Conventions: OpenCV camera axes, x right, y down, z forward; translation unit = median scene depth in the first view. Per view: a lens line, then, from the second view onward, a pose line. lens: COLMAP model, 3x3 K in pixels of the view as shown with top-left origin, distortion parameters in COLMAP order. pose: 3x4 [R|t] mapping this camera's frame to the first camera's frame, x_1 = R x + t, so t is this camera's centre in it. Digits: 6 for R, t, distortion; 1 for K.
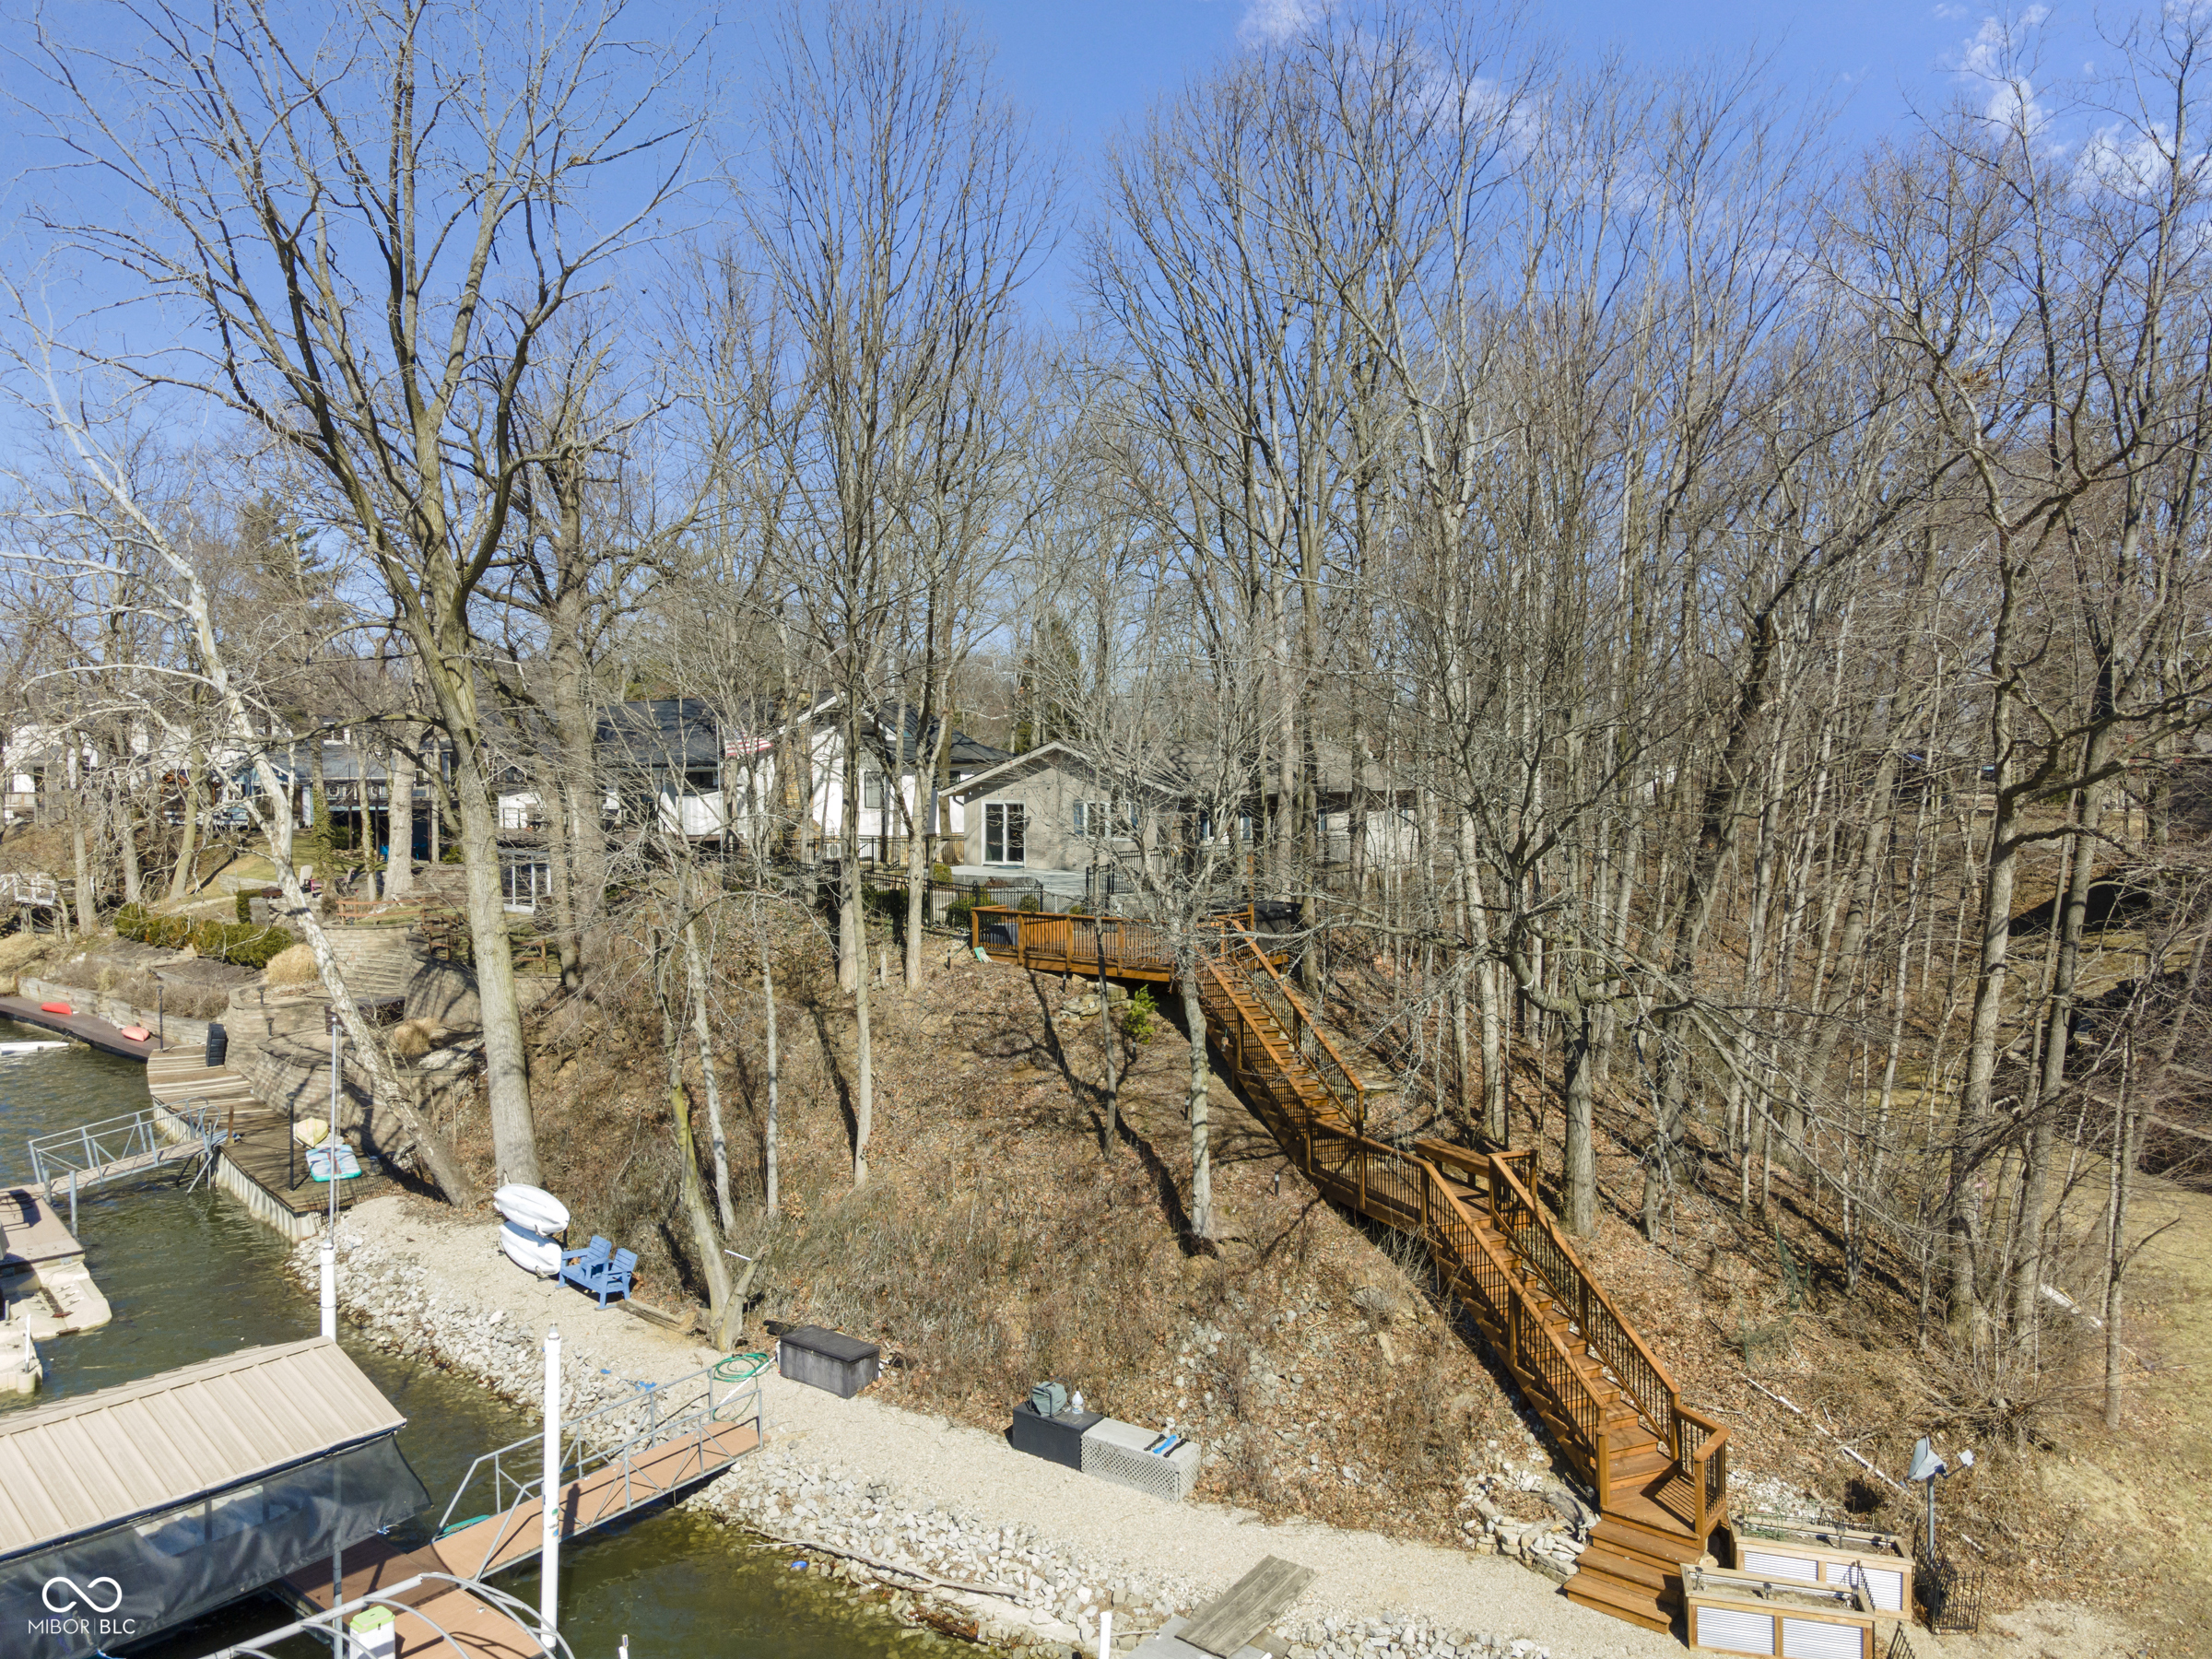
lens RADIAL K [[1617.8, 0, 1091.8], [0, 1617.8, 833.9], [0, 0, 1]] dist [0.030559, 0.026327]
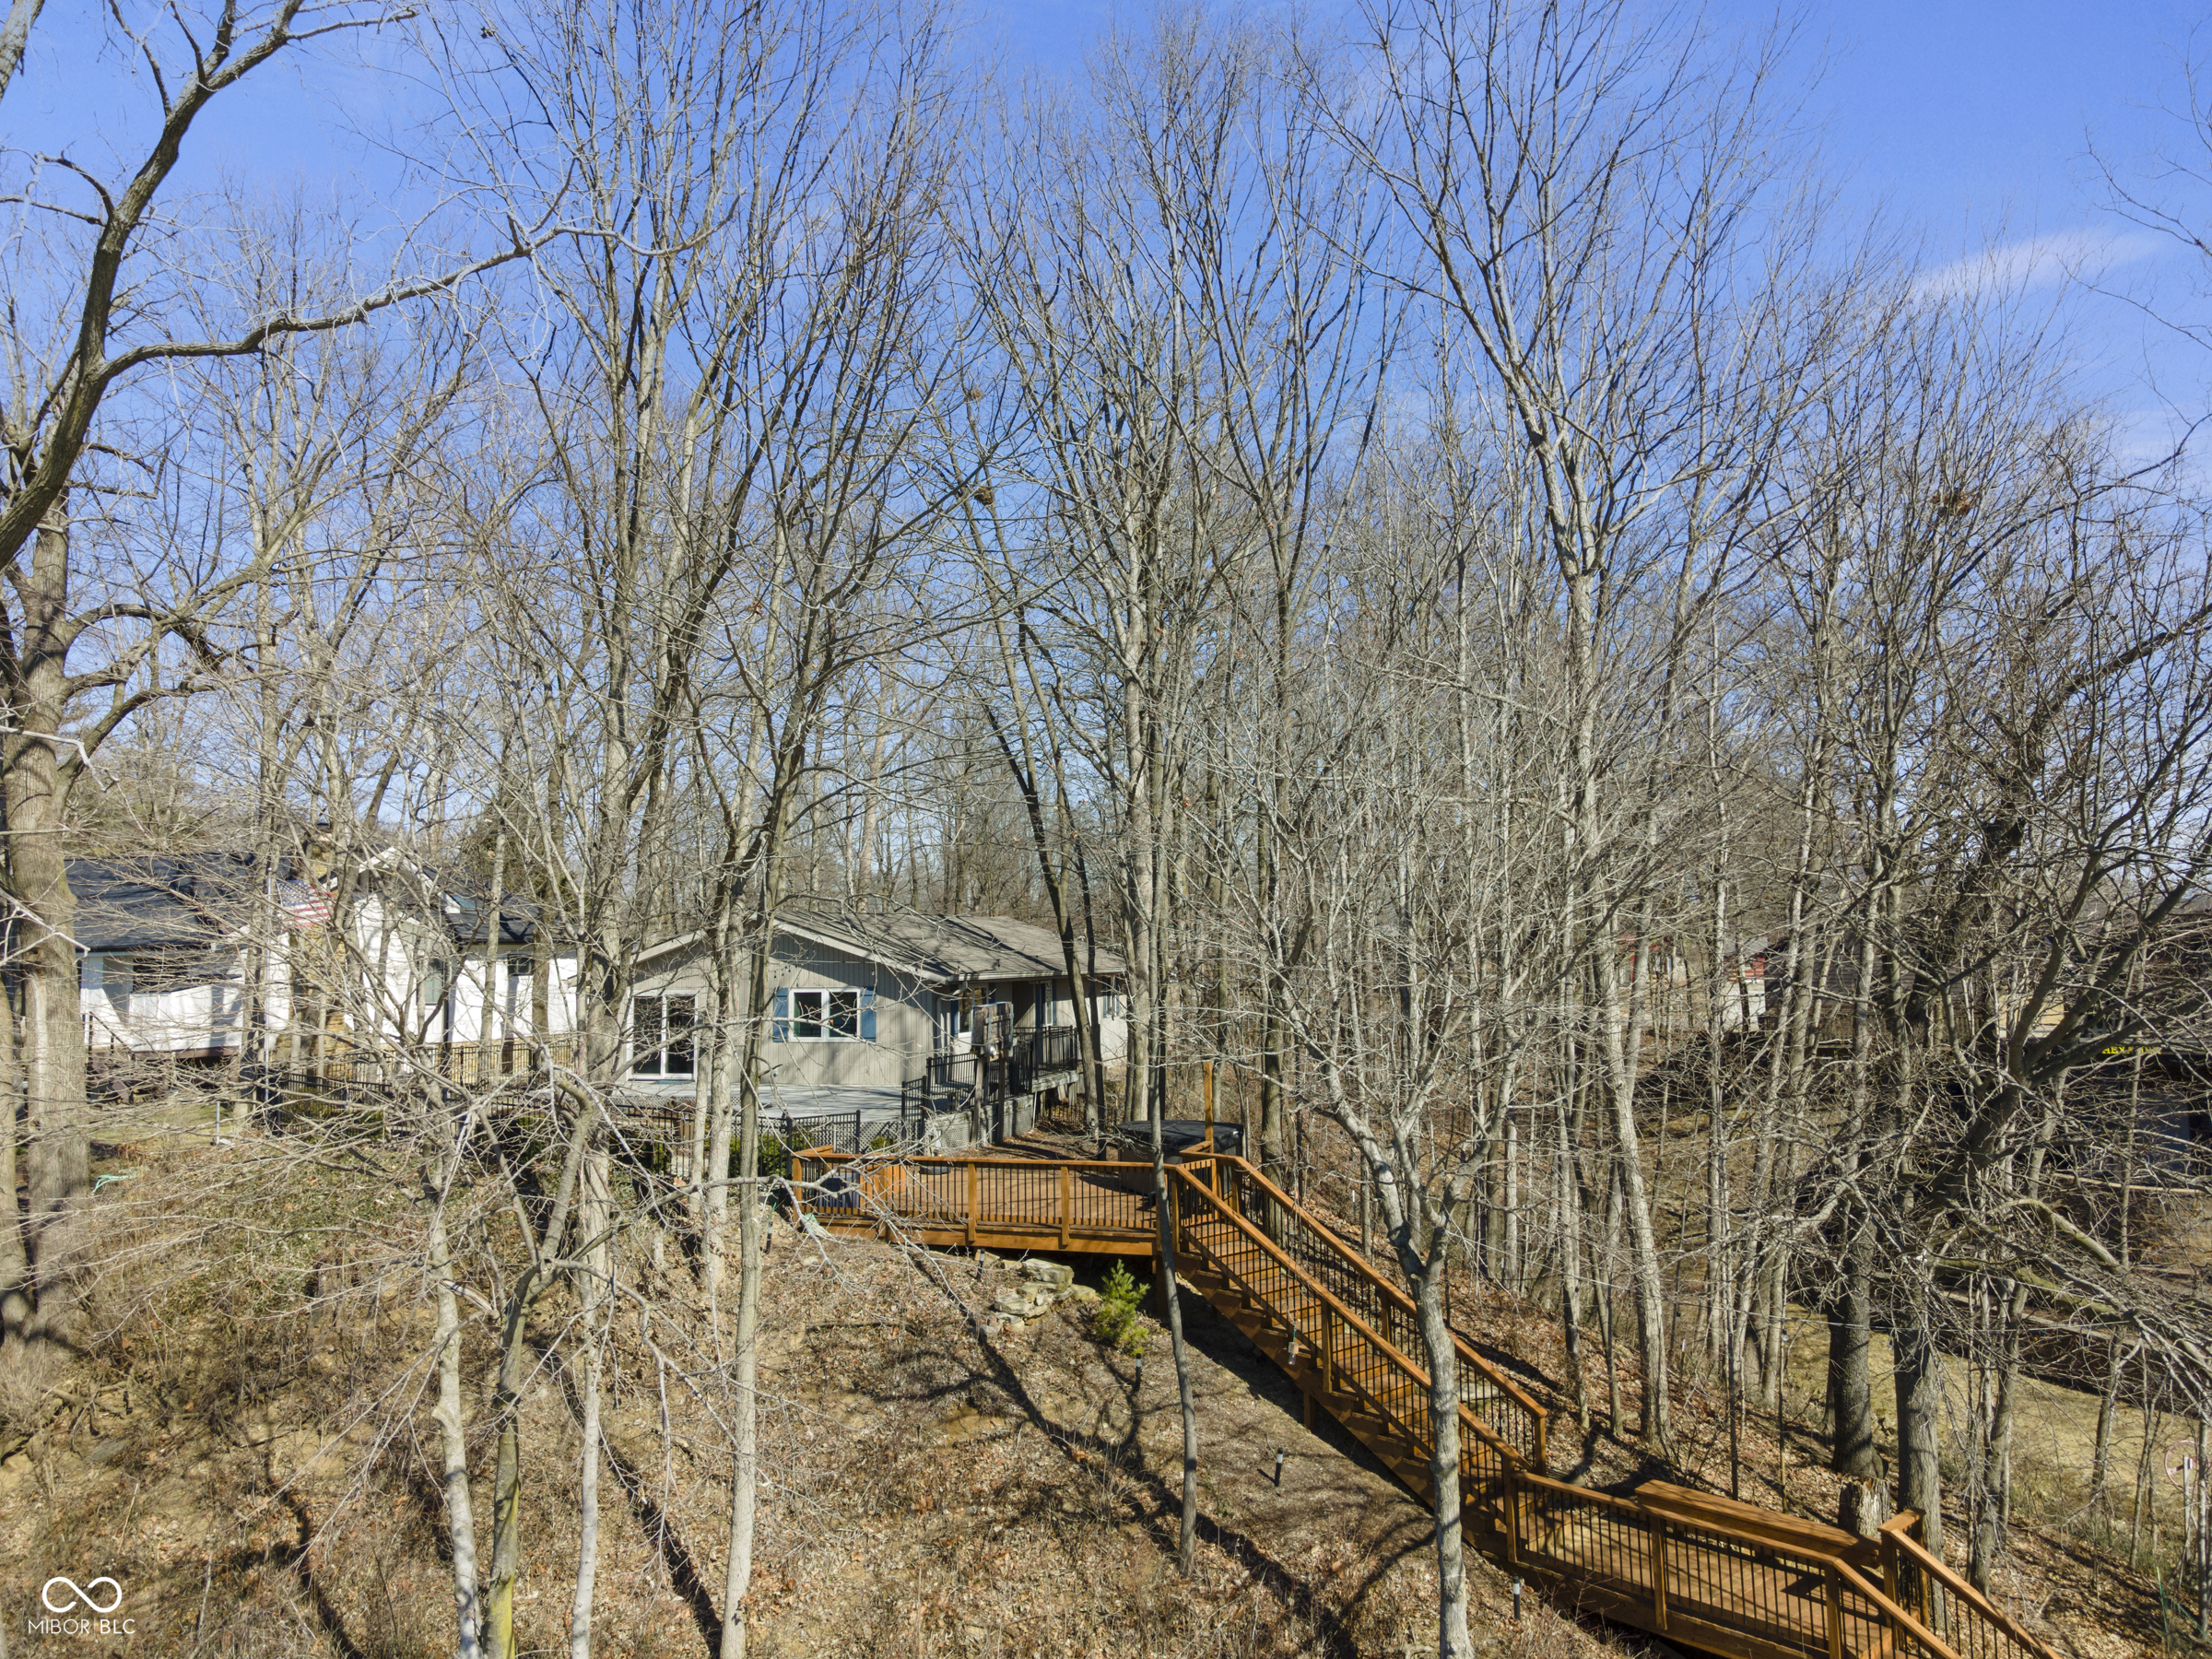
lens RADIAL K [[1617.8, 0, 1101.6], [0, 1617.8, 838.0], [0, 0, 1]] dist [0.030559, 0.026327]
pose [[0.932574, 0.018338, 0.360513, -0.222408], [0.022219, 0.993899, -0.108032, -0.009137], [-0.360294, 0.108759, 0.926477, 0.369600]]
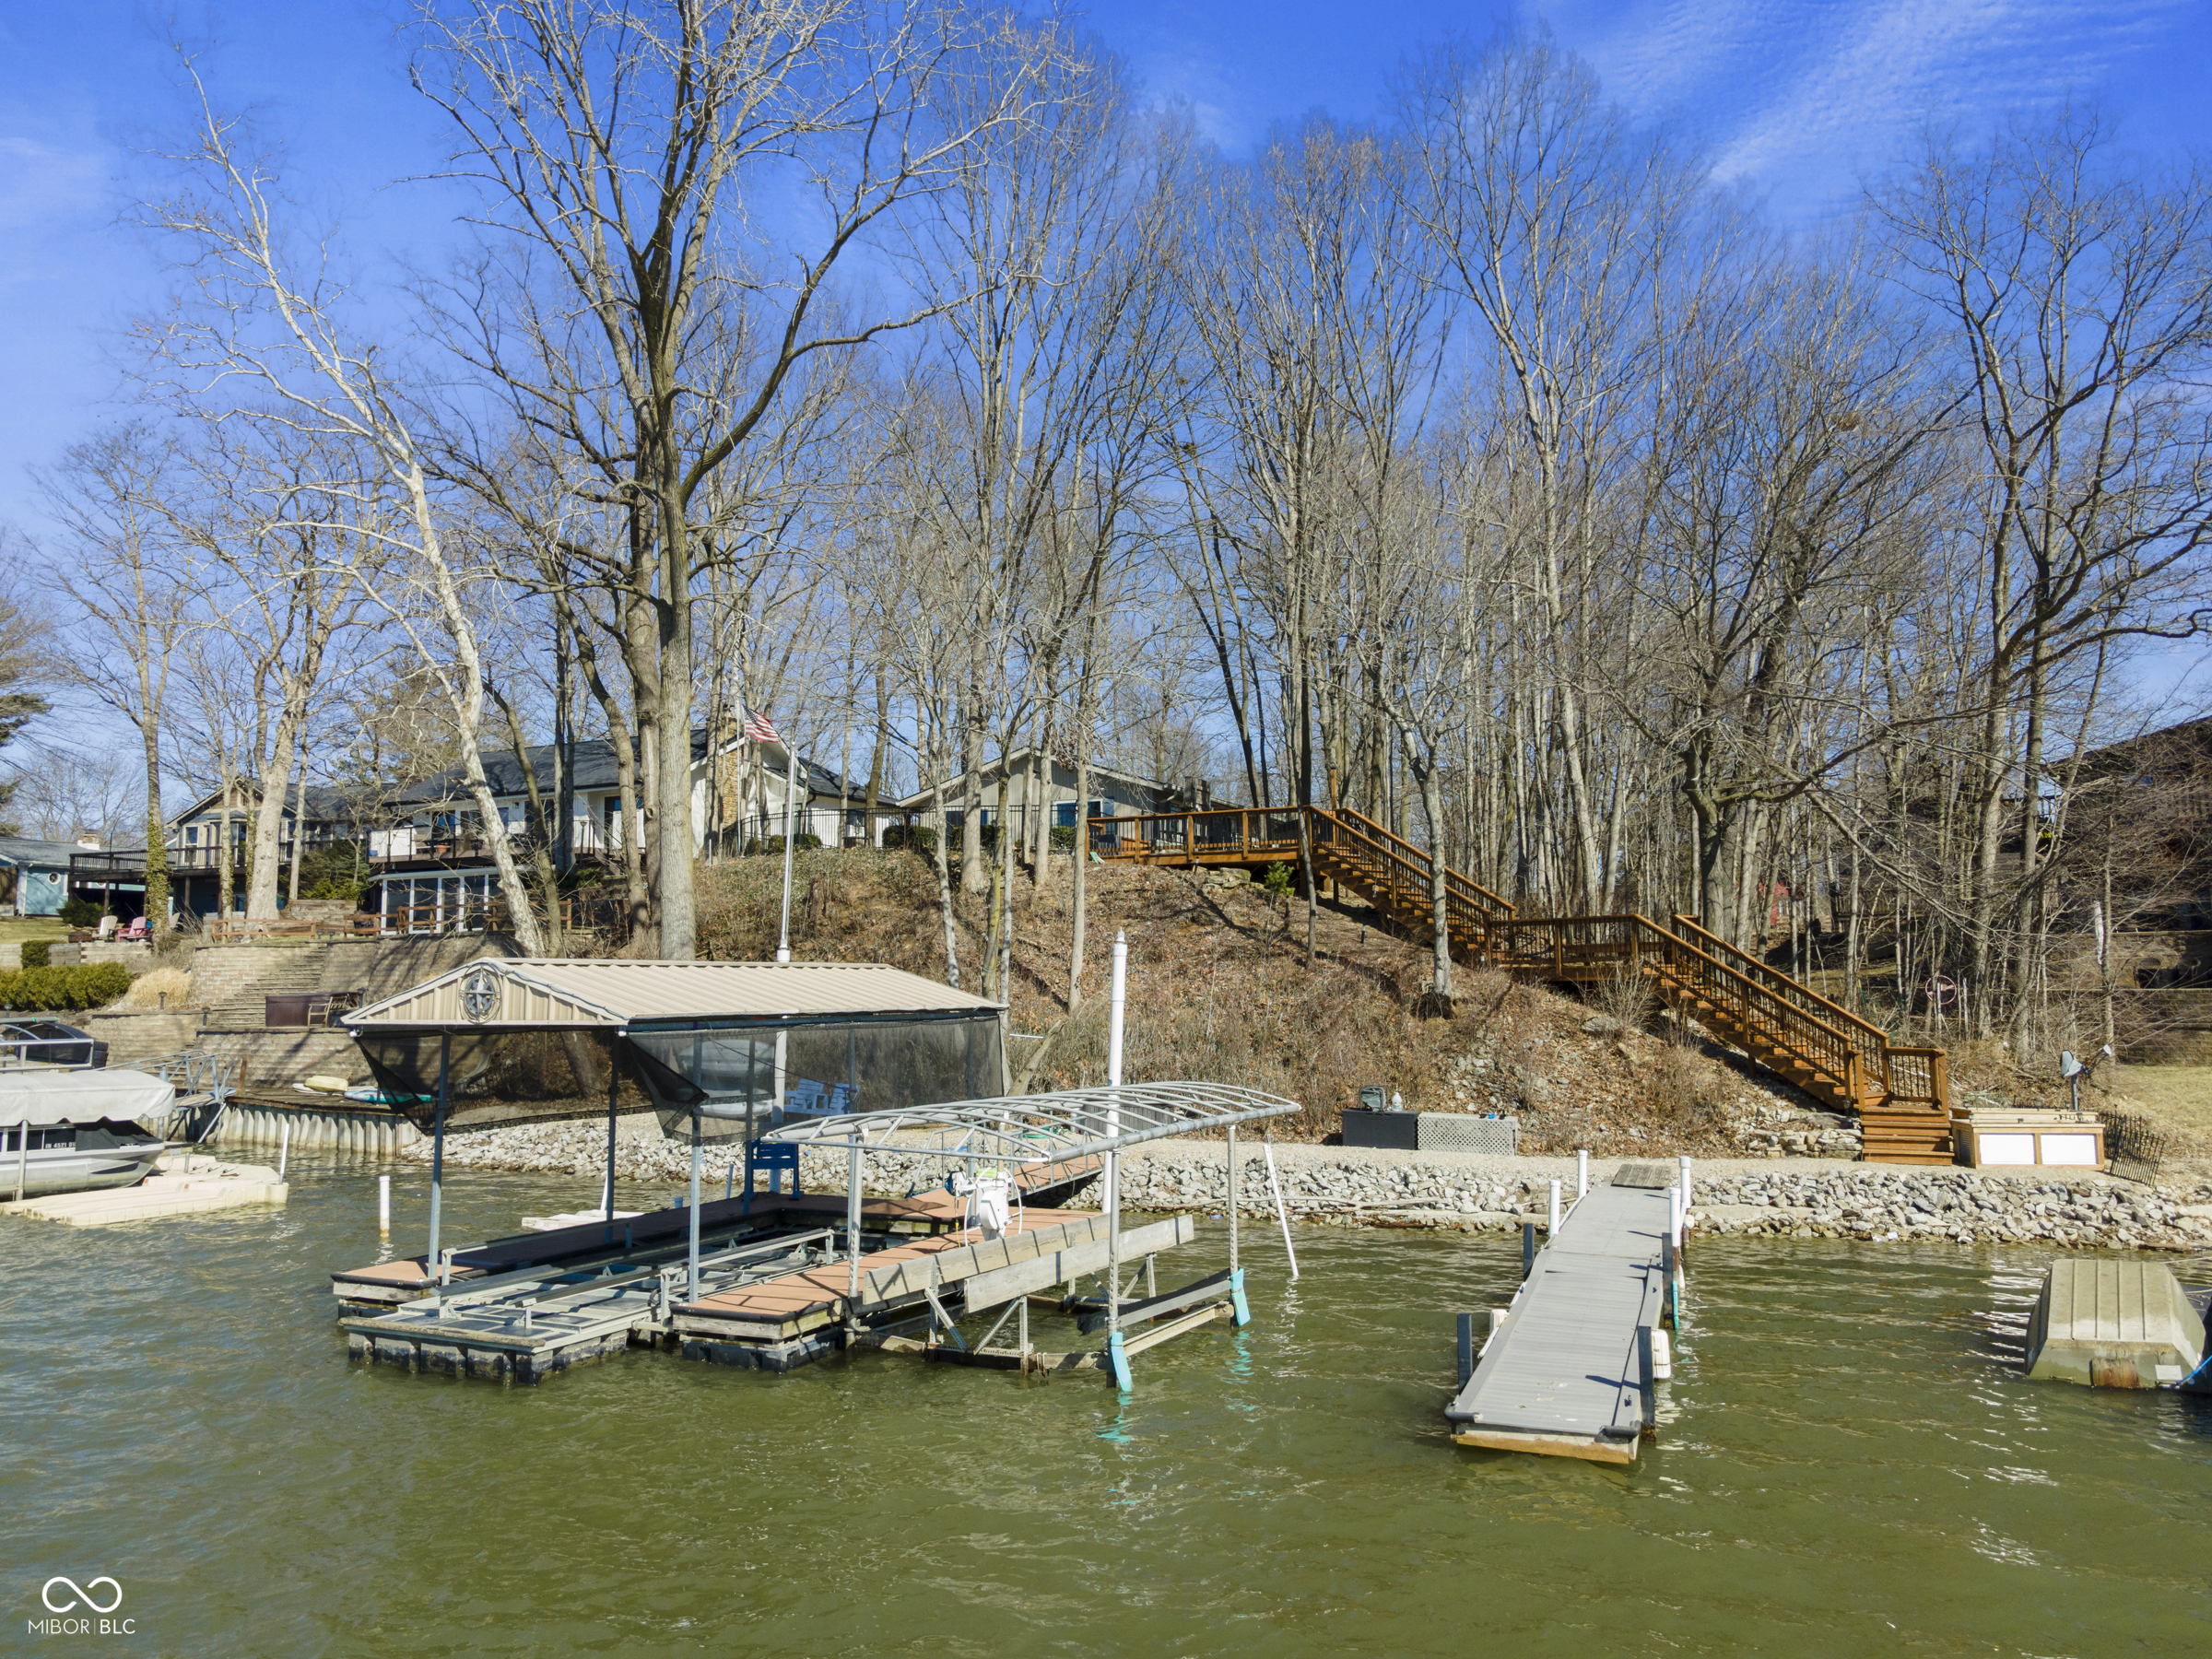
lens RADIAL K [[1617.8, 0, 1094.5], [0, 1617.8, 836.7], [0, 0, 1]] dist [0.030559, 0.026327]
pose [[0.968638, 0.023529, 0.247360, -0.384992], [0.010890, 0.990530, -0.136864, 0.236626], [-0.248238, 0.135266, 0.959209, -0.074531]]
